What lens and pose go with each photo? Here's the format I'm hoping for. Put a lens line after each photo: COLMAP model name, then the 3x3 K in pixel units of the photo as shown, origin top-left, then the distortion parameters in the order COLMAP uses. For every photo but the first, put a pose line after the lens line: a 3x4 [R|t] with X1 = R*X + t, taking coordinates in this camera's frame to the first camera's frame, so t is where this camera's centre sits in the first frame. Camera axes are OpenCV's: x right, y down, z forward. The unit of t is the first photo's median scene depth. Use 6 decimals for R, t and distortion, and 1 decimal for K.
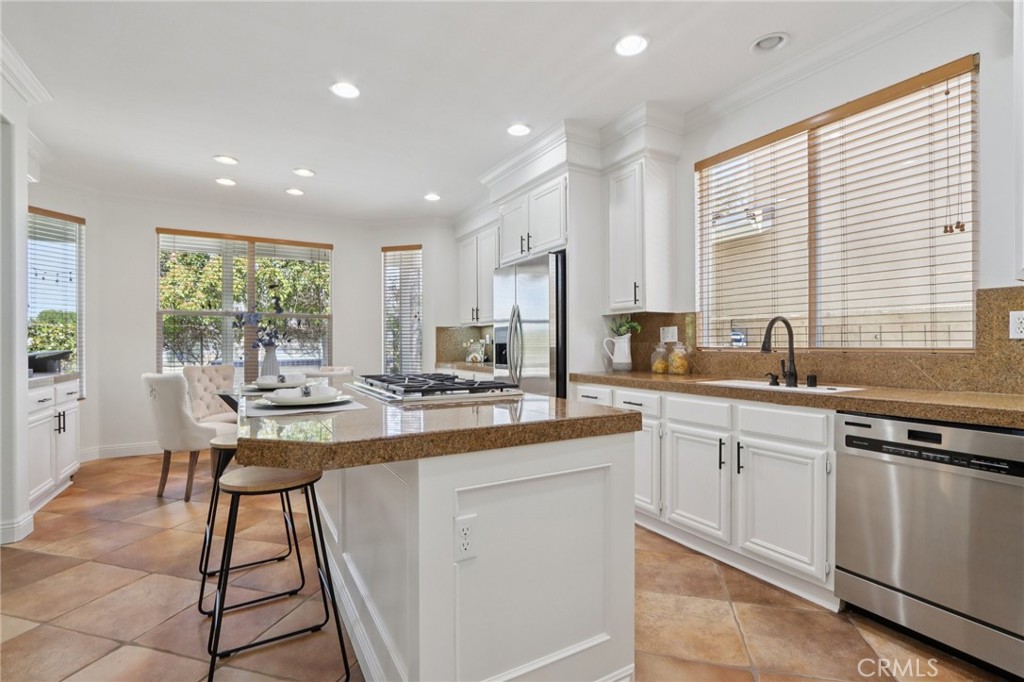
lens RADIAL K [[476.4, 0, 510.1], [0, 476.4, 342.2], [0, 0, 1]] dist [-0.002435, 0.000115]
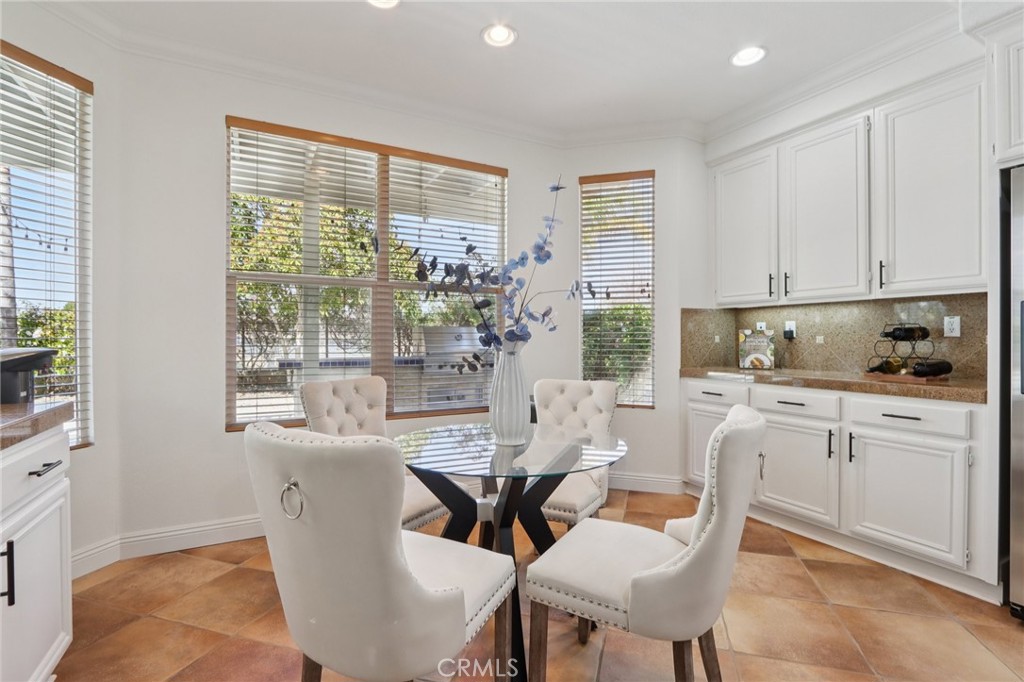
lens RADIAL K [[476.4, 0, 512.5], [0, 476.4, 340.3], [0, 0, 1]] dist [-0.002435, 0.000115]
pose [[0.999571, 0.004743, -0.028899, -0.448595], [-0.004518, 0.999959, 0.007845, 0.005304], [0.028935, -0.007711, 0.999552, 0.525506]]
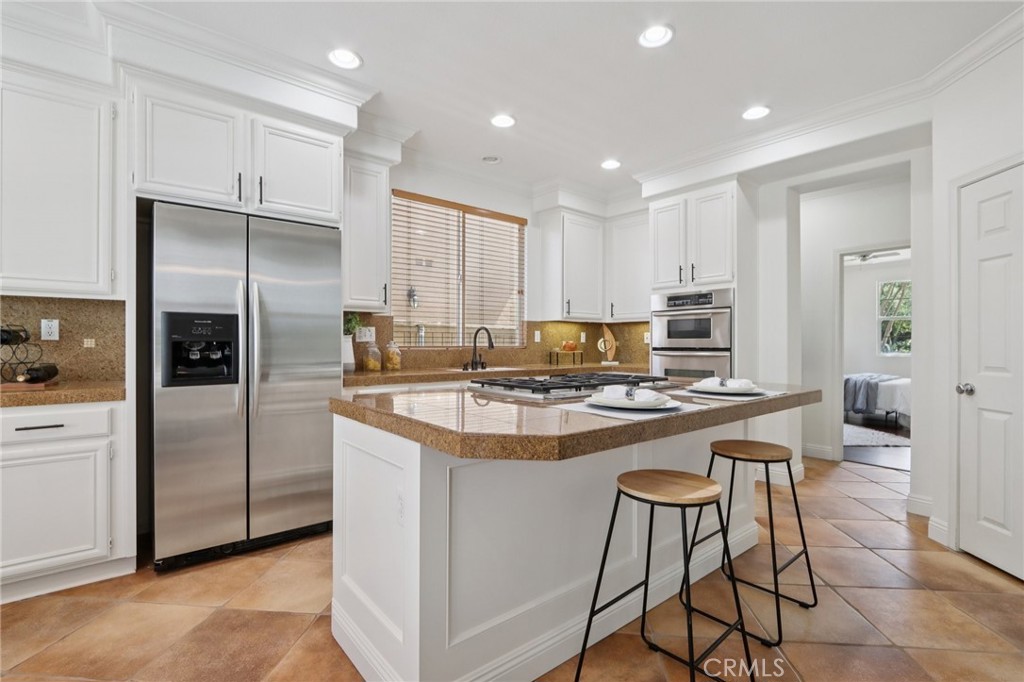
lens RADIAL K [[476.4, 0, 510.1], [0, 476.4, 345.1], [0, 0, 1]] dist [-0.002435, 0.000115]
pose [[-0.171738, 0.001094, 0.985142, -0.783720], [-0.006323, 0.999978, -0.002213, 0.008937], [-0.985122, -0.006609, -0.171727, 0.885700]]
